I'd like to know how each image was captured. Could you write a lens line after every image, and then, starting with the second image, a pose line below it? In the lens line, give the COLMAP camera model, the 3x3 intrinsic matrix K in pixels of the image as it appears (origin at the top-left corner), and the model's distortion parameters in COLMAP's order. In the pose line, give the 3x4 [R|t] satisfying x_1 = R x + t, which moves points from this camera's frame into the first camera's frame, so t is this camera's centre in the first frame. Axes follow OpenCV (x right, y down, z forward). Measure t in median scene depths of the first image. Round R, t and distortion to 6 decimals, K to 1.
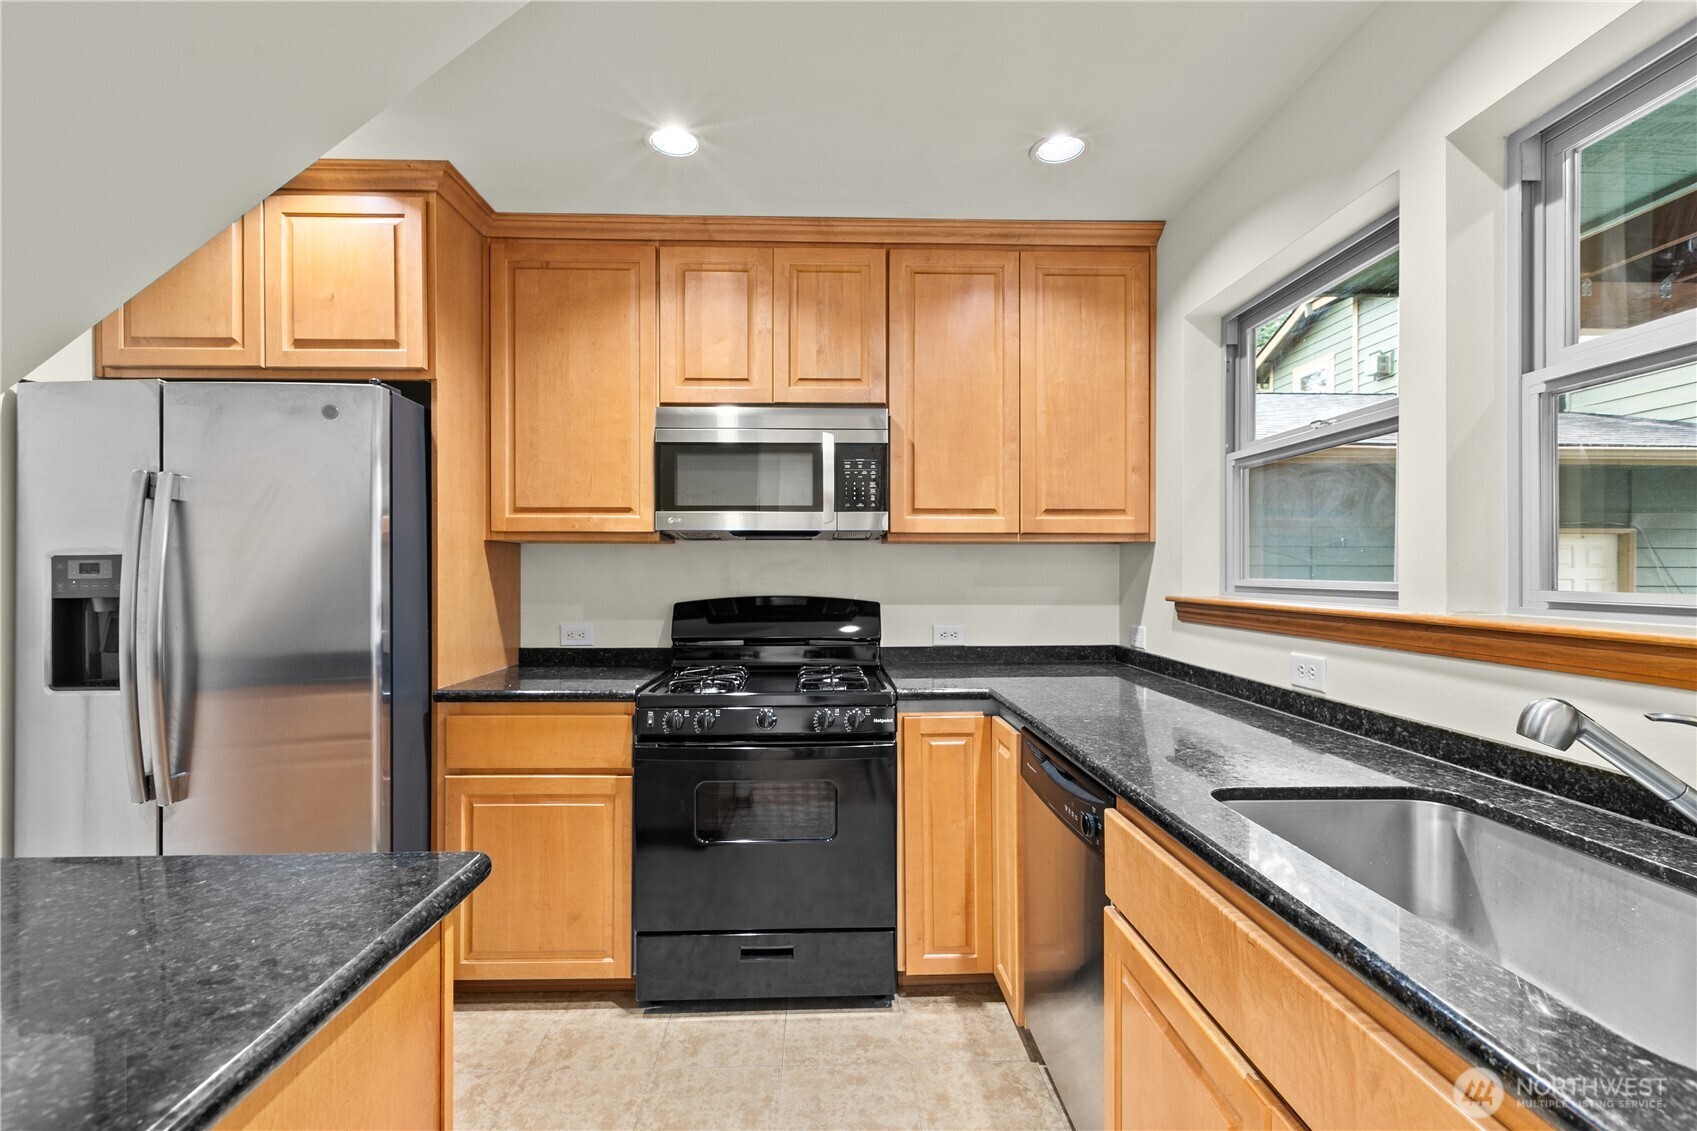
lens RADIAL K [[766.1, 0, 846.1], [0, 766.1, 570.2], [0, 0, 1]] dist [0.001326, 0.000093]
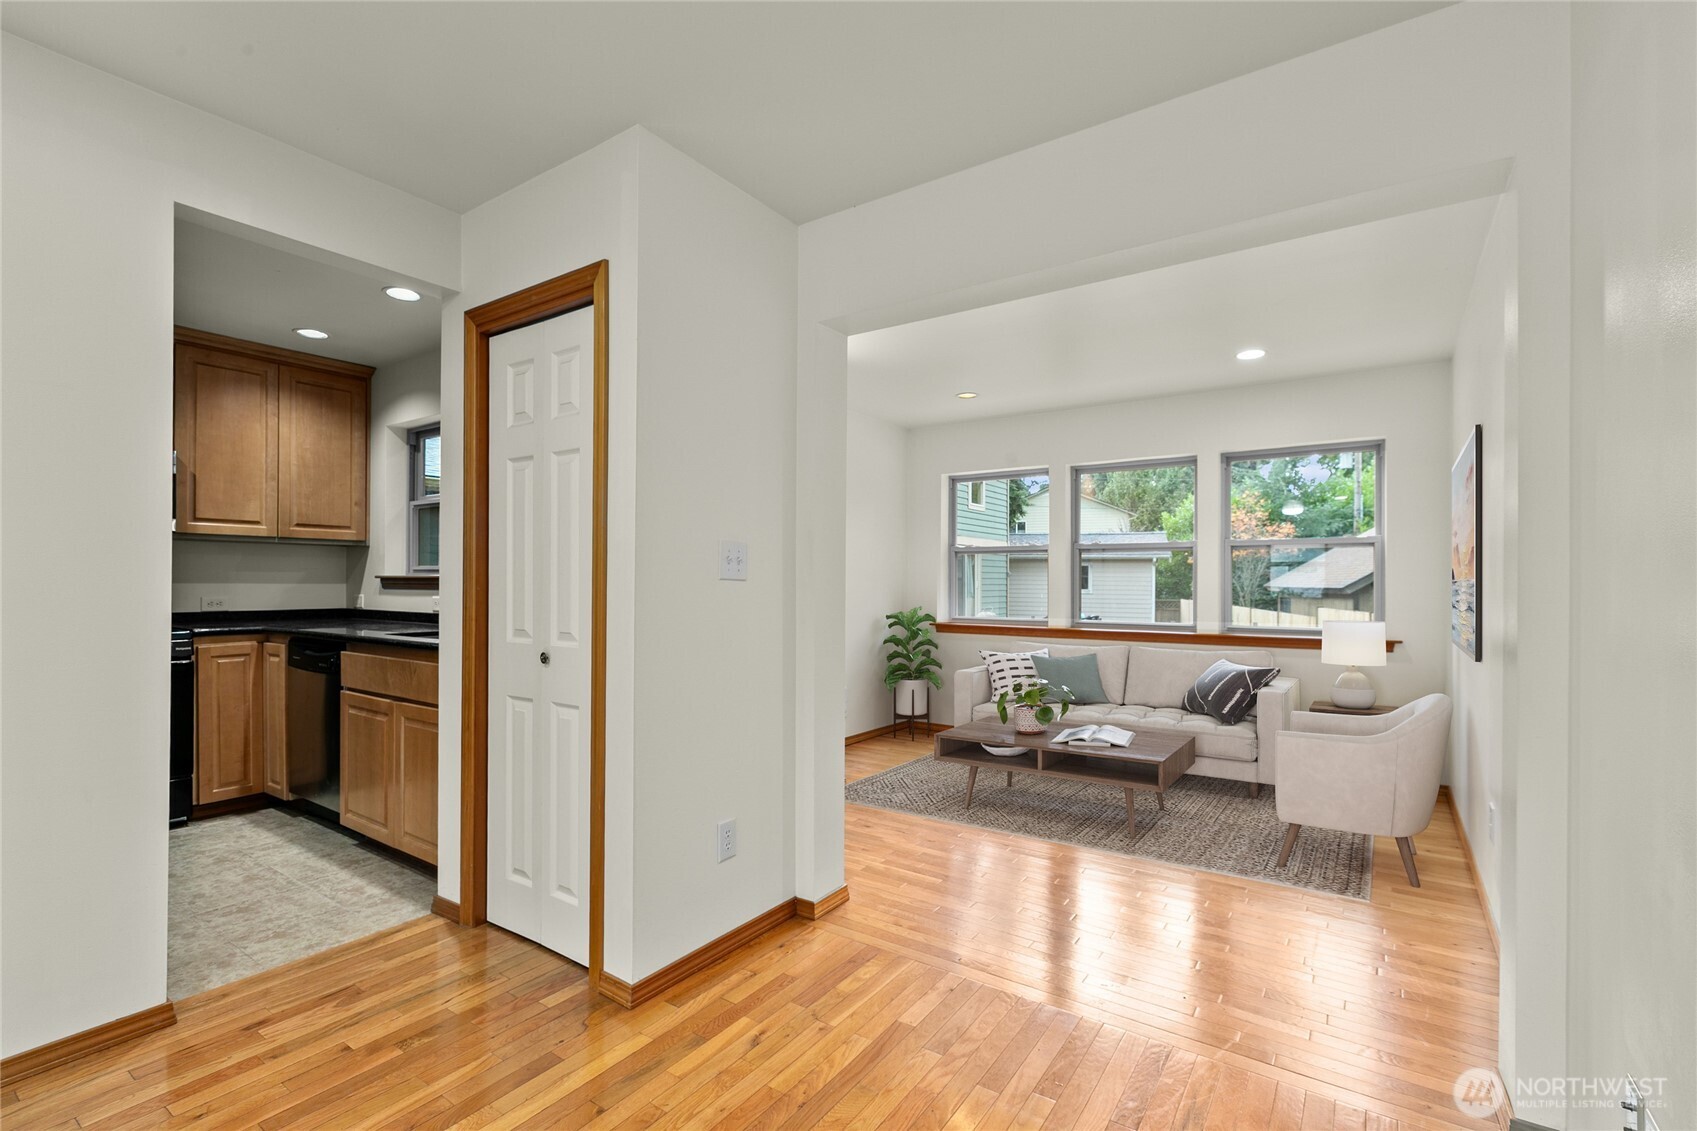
lens RADIAL K [[766.1, 0, 846.1], [0, 766.1, 570.2], [0, 0, 1]] dist [0.001326, 0.000093]
pose [[0.598800, 0.010024, 0.800836, -0.364765], [0.006066, 0.999836, -0.017050, 0.058560], [-0.800876, 0.015067, 0.598641, -0.969568]]
